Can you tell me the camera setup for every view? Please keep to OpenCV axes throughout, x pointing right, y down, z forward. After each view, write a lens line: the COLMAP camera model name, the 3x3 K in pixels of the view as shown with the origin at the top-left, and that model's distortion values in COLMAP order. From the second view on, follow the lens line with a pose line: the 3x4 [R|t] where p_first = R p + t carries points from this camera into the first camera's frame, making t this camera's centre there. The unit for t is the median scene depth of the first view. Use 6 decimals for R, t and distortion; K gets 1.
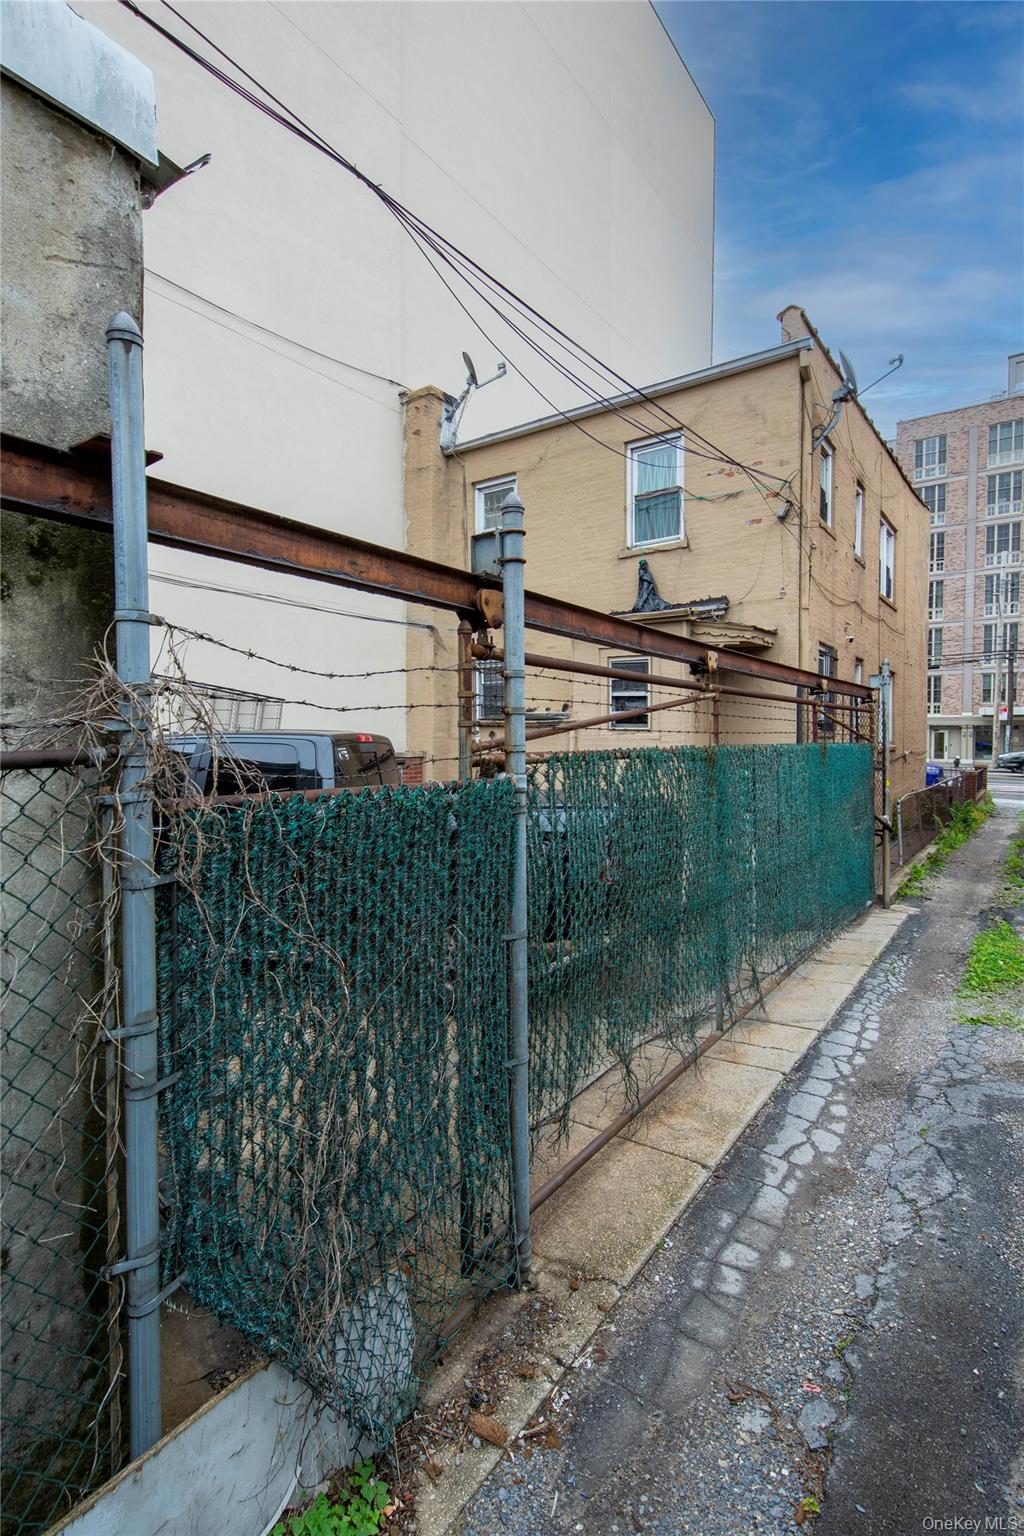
lens RADIAL K [[753.0, 0, 487.7], [0, 753.0, 751.8], [0, 0, 1]] dist [0.008639, -0.001549]
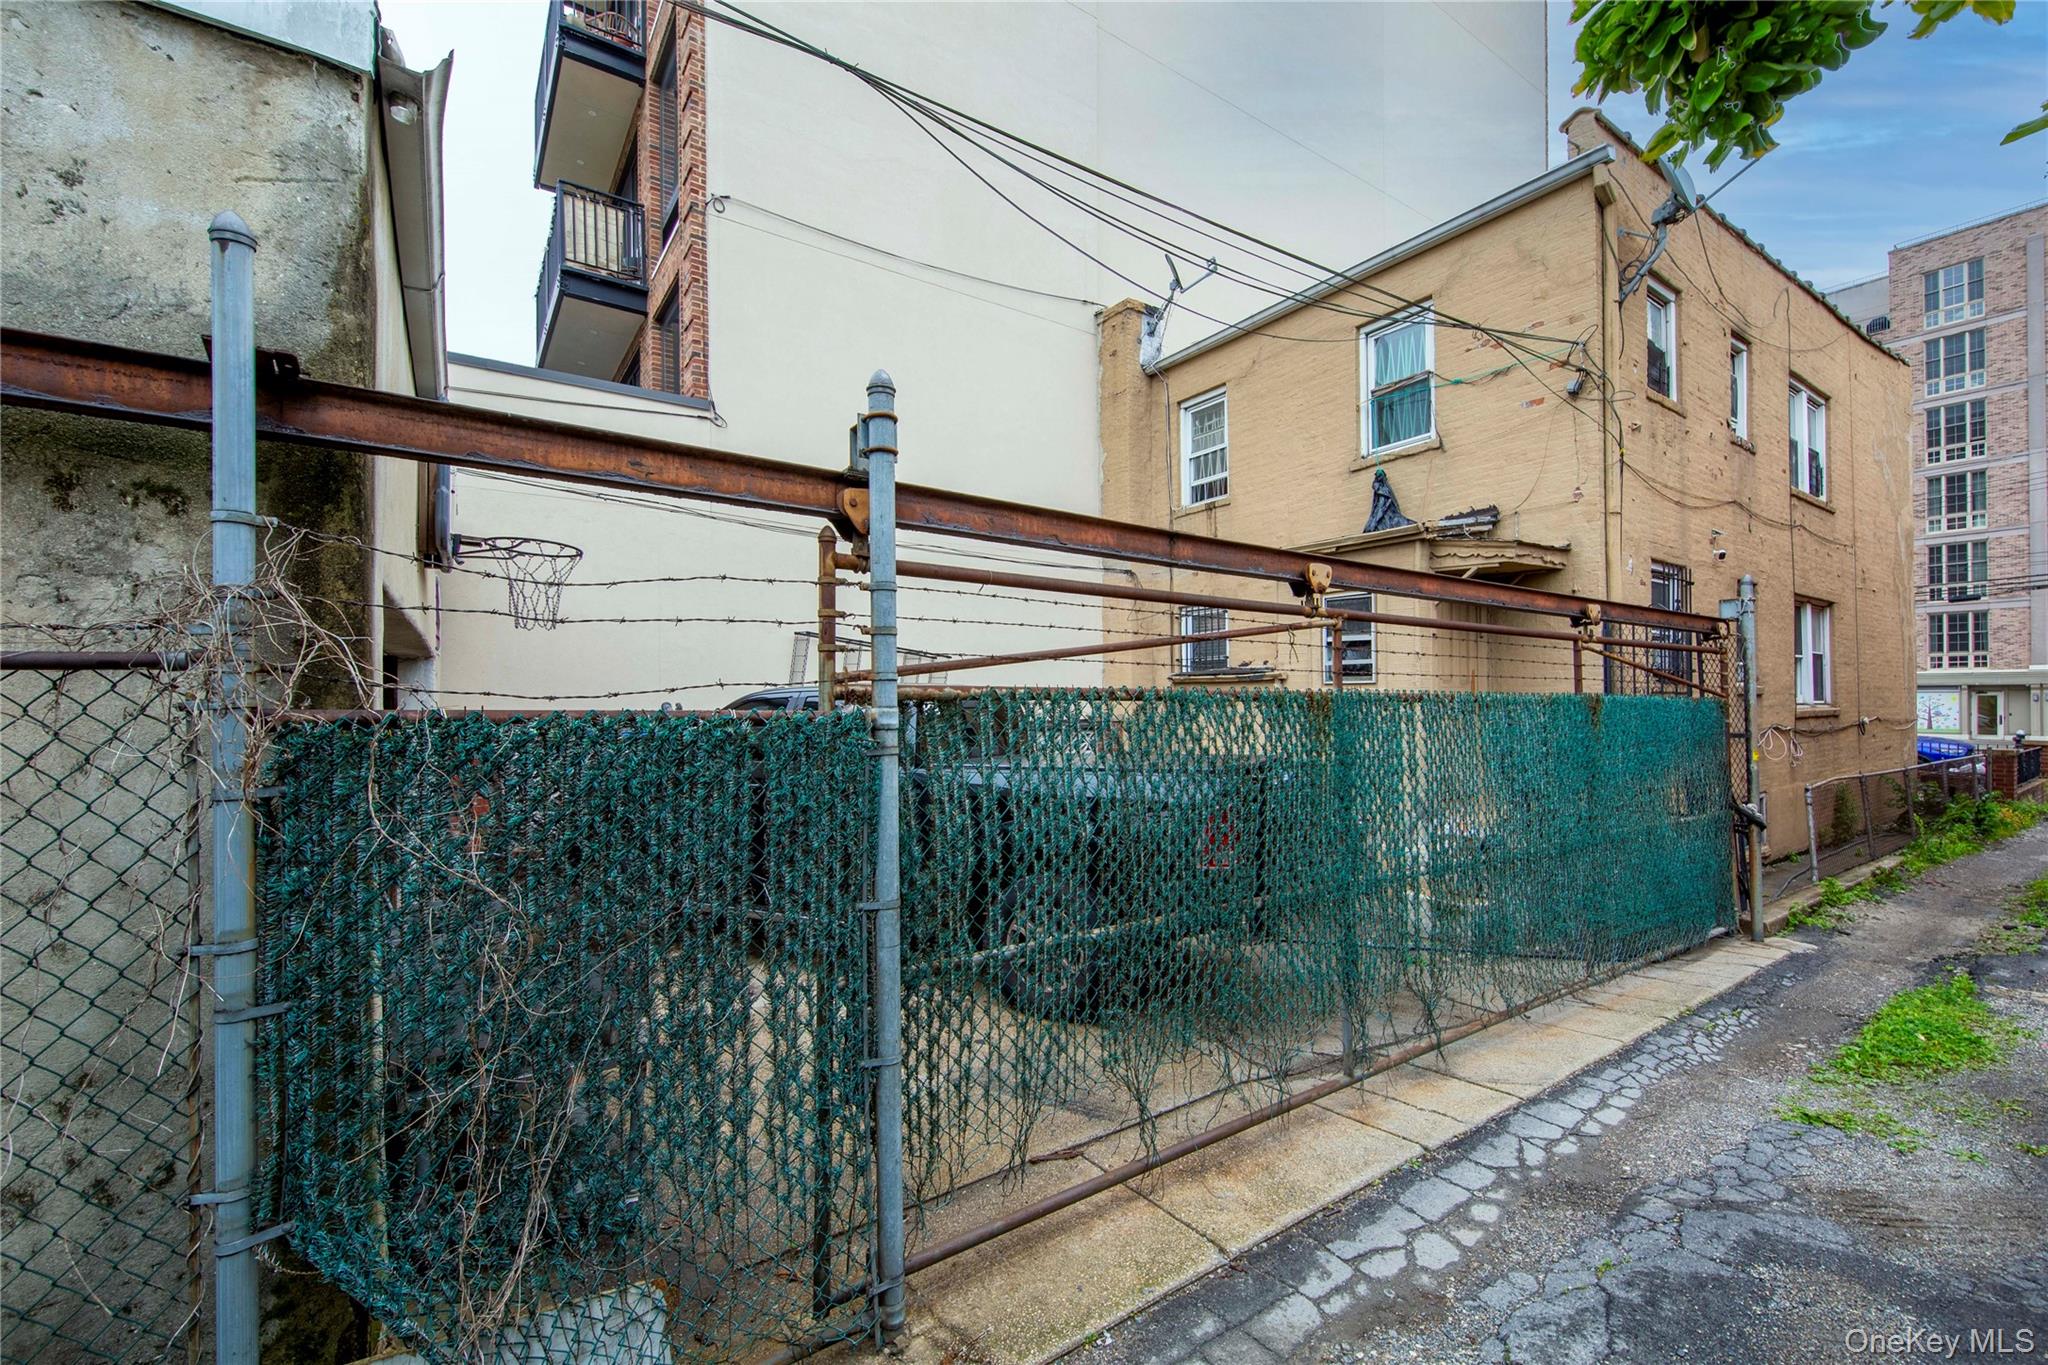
lens RADIAL K [[845.2, 0, 1002.6], [0, 845.2, 695.9], [0, 0, 1]] dist [0.006360, -0.002611]
pose [[0.945028, -0.009993, -0.326836, 0.138583], [-0.001485, 0.999391, -0.034850, 0.014753], [0.326985, 0.033420, 0.944438, 0.051028]]
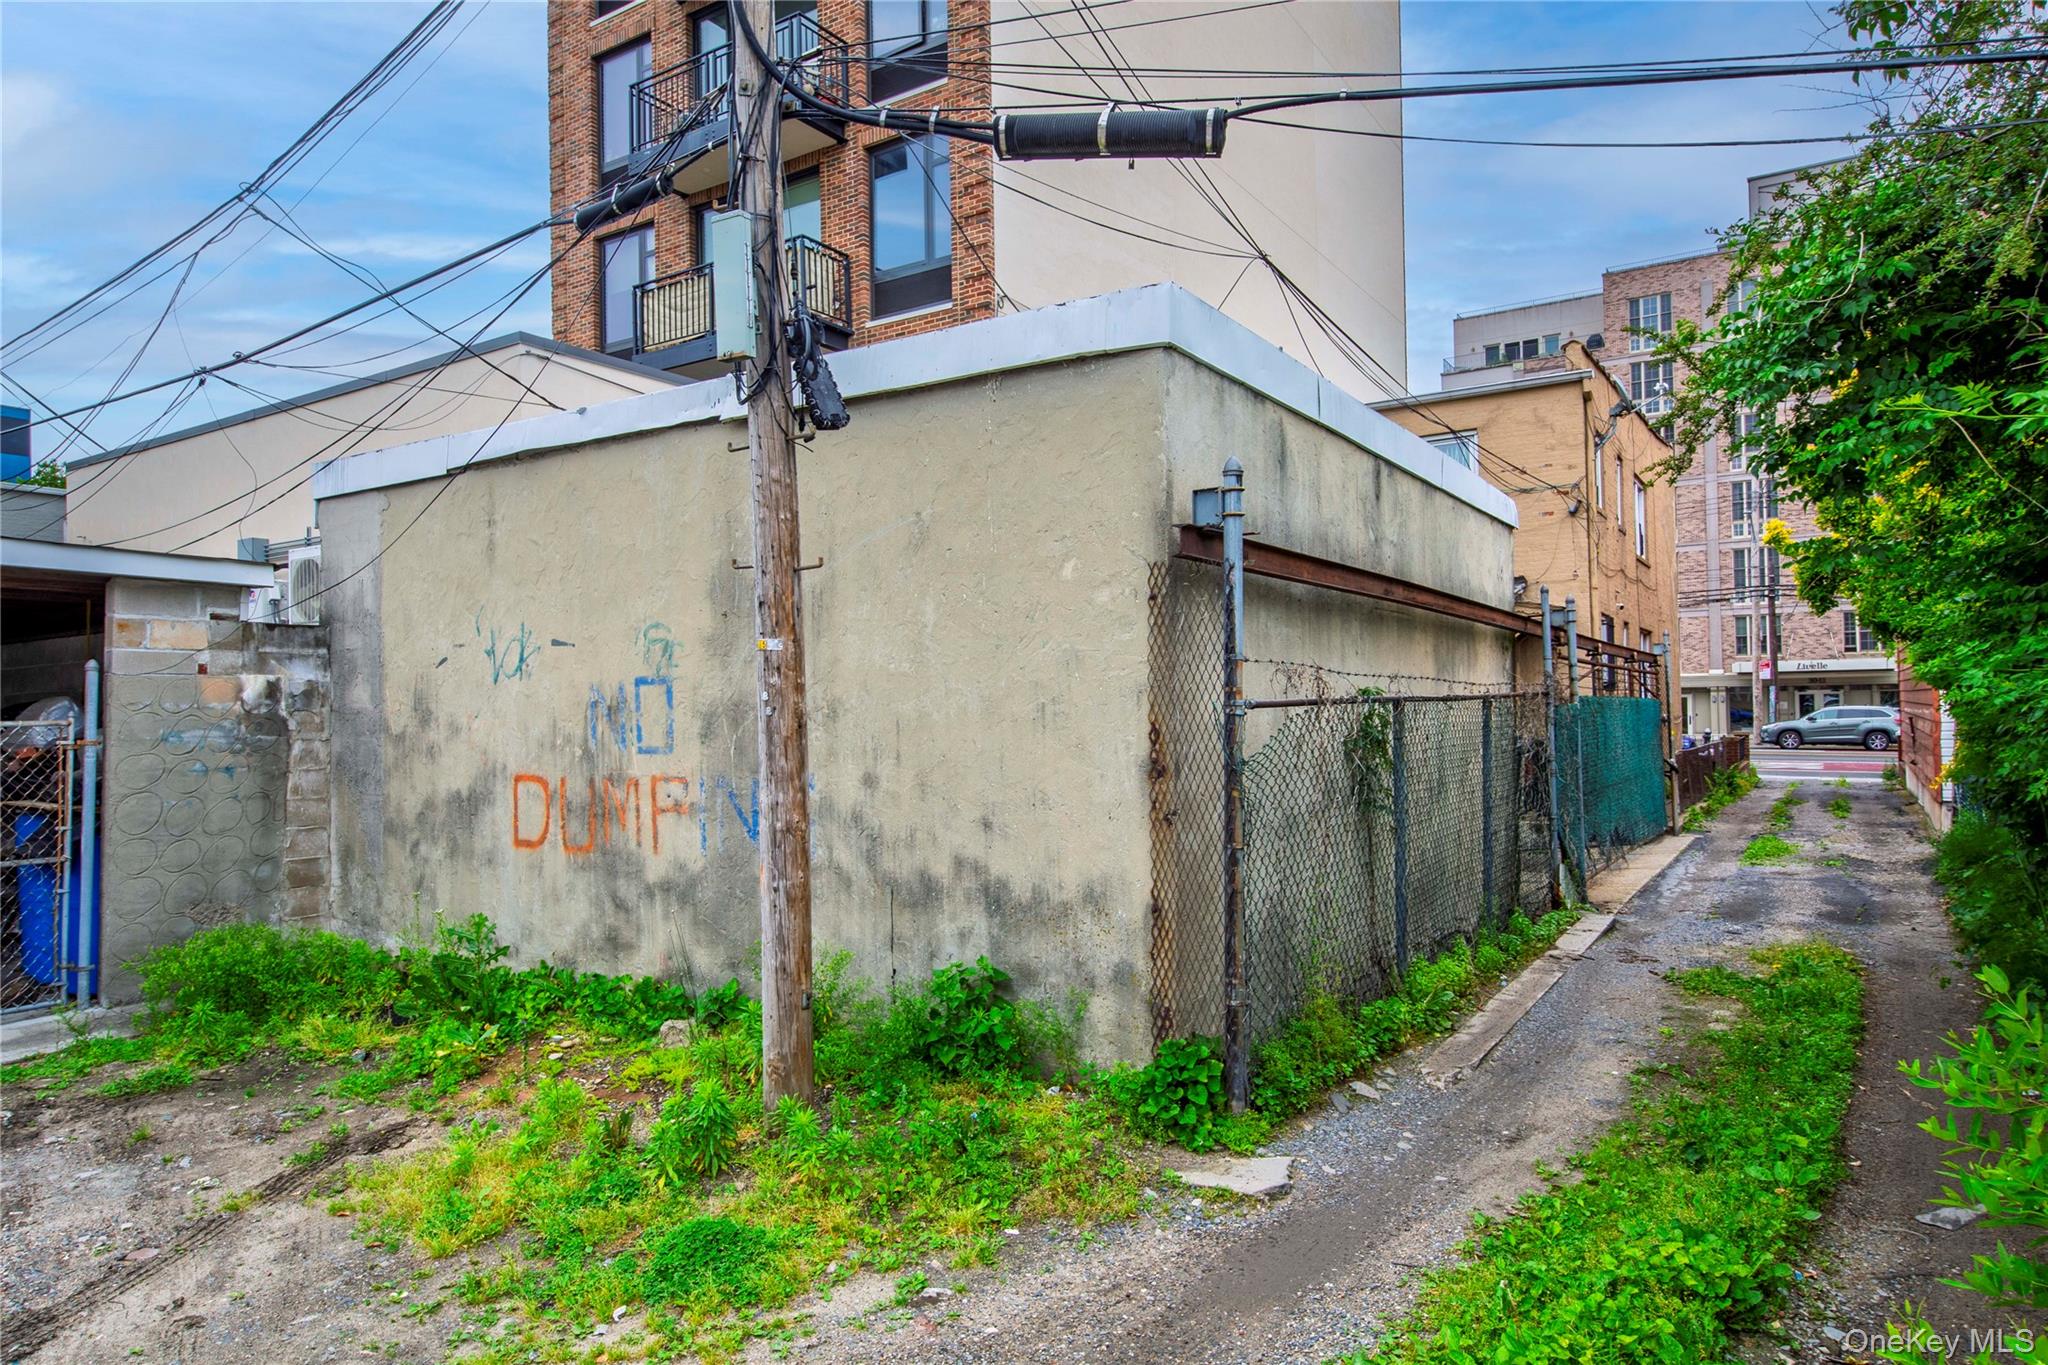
lens RADIAL K [[1224.3, 0, 1009.8], [0, 1224.3, 675.5], [0, 0, 1]] dist [0.014402, 0.001540]
pose [[0.998769, -0.015794, 0.047017, -0.627756], [0.018359, 0.998338, -0.054632, 0.038441], [-0.046076, 0.055428, 0.997399, -0.931365]]
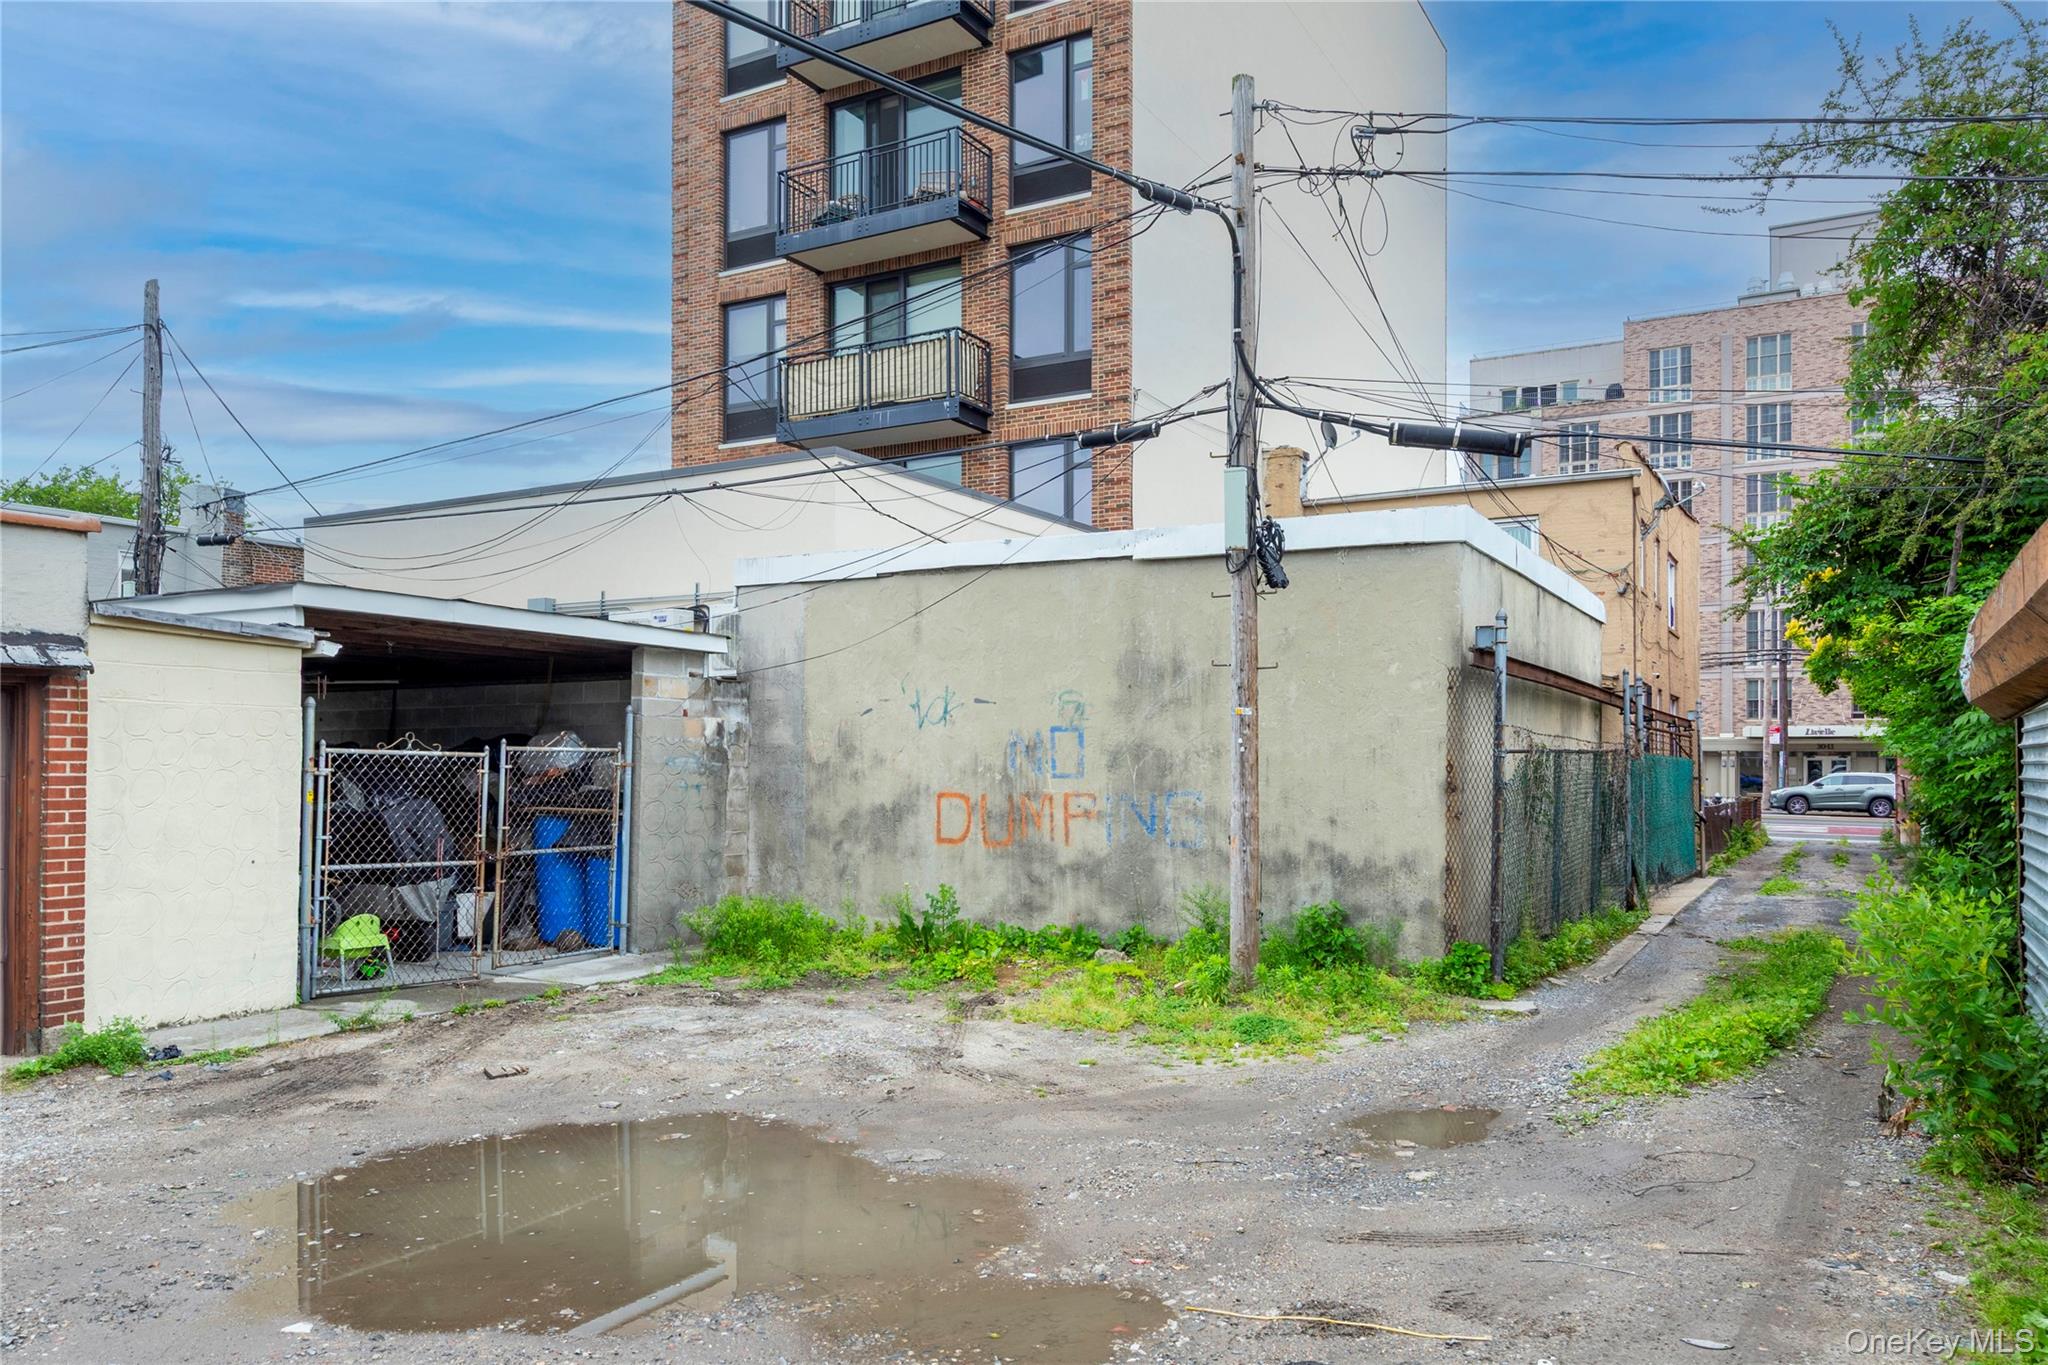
lens RADIAL K [[1382.2, 0, 1036.8], [0, 1382.2, 740.2], [0, 0, 1]] dist [0.005744, -0.001538]
pose [[0.994070, 0.003410, 0.108688, -0.972775], [0.001237, 0.999089, -0.042664, 0.060316], [-0.108734, 0.042546, 0.993160, -1.413884]]
